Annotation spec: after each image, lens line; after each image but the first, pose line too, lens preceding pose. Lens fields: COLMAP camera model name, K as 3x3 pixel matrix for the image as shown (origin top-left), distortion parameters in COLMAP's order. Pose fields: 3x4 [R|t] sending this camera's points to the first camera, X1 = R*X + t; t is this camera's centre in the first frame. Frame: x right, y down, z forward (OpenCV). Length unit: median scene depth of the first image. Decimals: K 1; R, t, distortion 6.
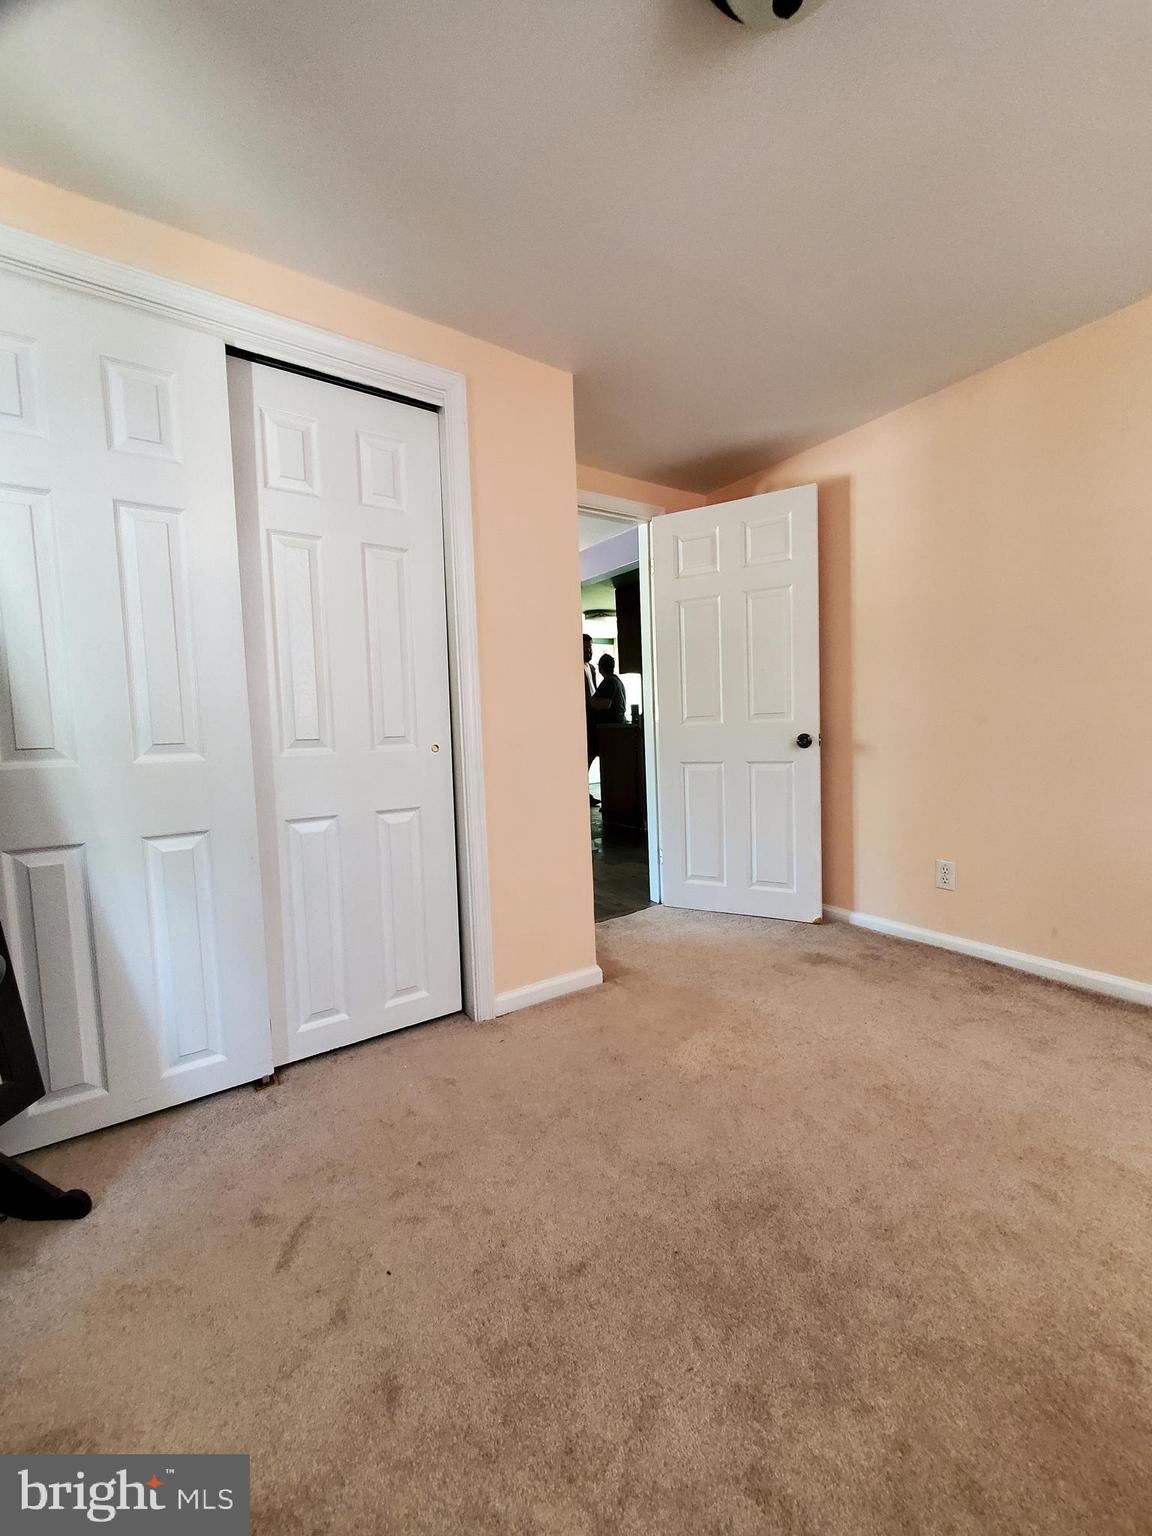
lens RADIAL K [[612.5, 0, 576.0], [0, 612.5, 768.0], [0, 0, 1]] dist [-0.001094, 0.003067]
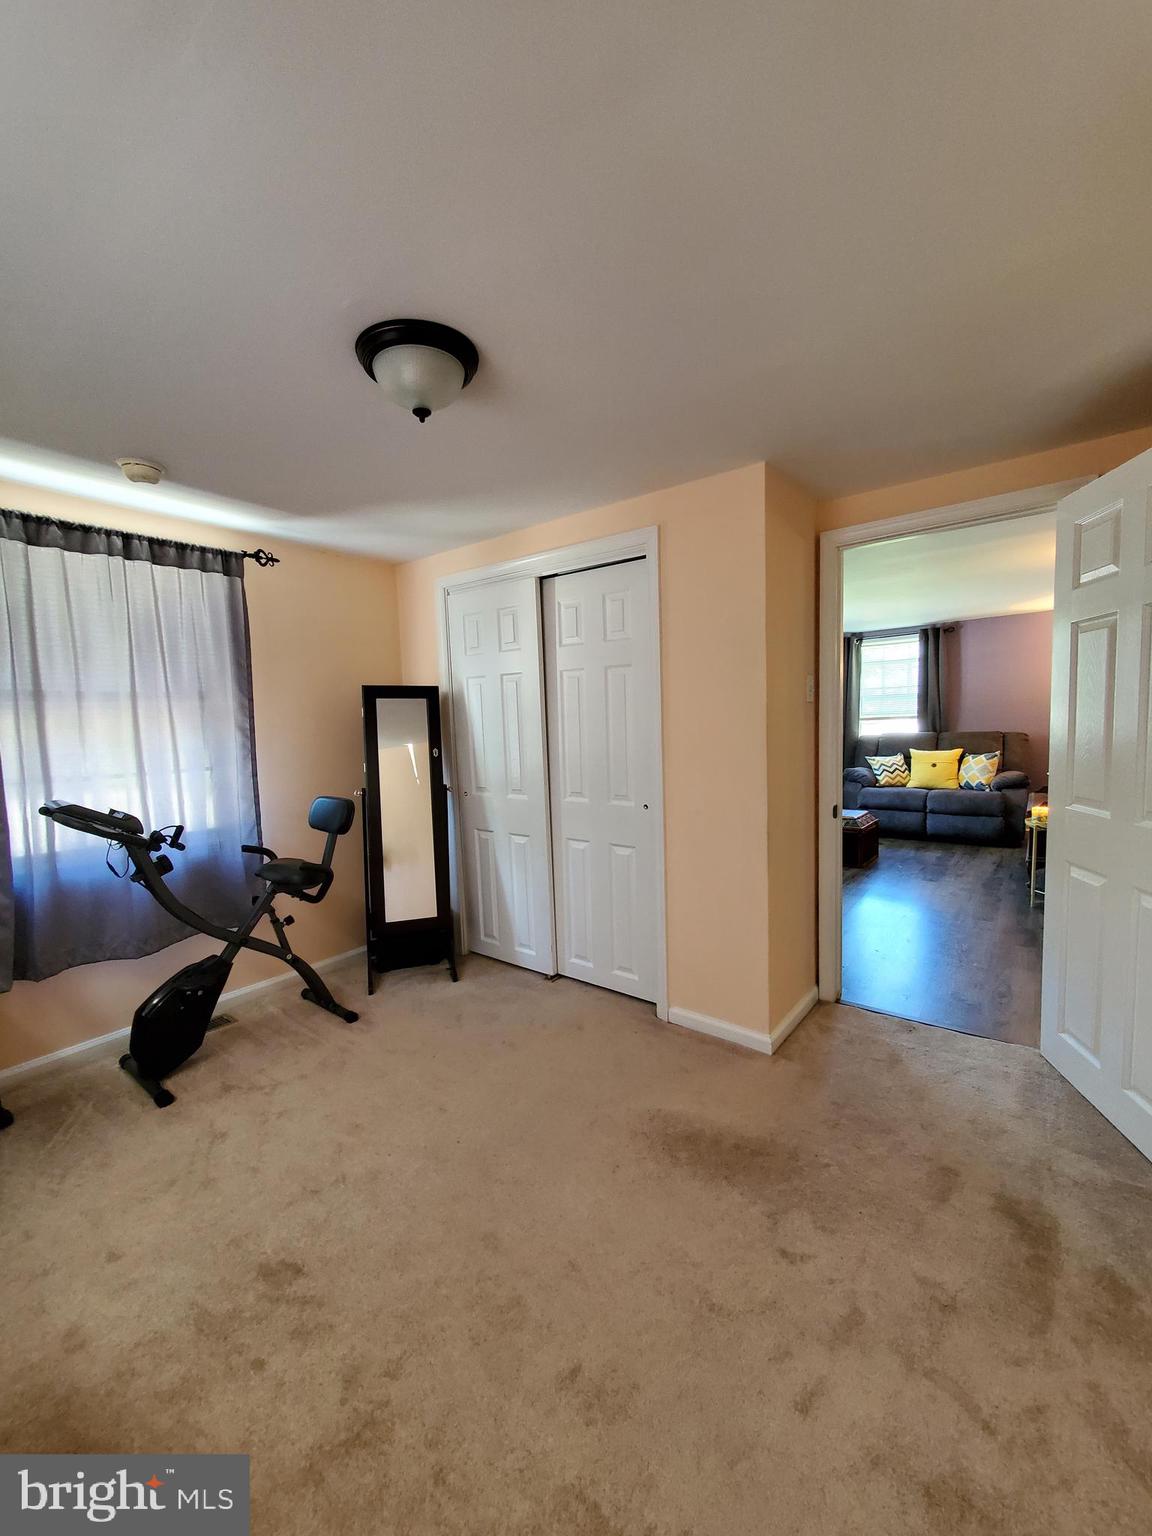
lens RADIAL K [[612.5, 0, 576.0], [0, 612.5, 768.0], [0, 0, 1]] dist [-0.001094, 0.003067]
pose [[0.306472, 0.102901, -0.946301, 1.153812], [-0.041282, 0.994641, 0.094788, -0.276460], [0.950984, 0.010016, 0.309078, 0.500408]]
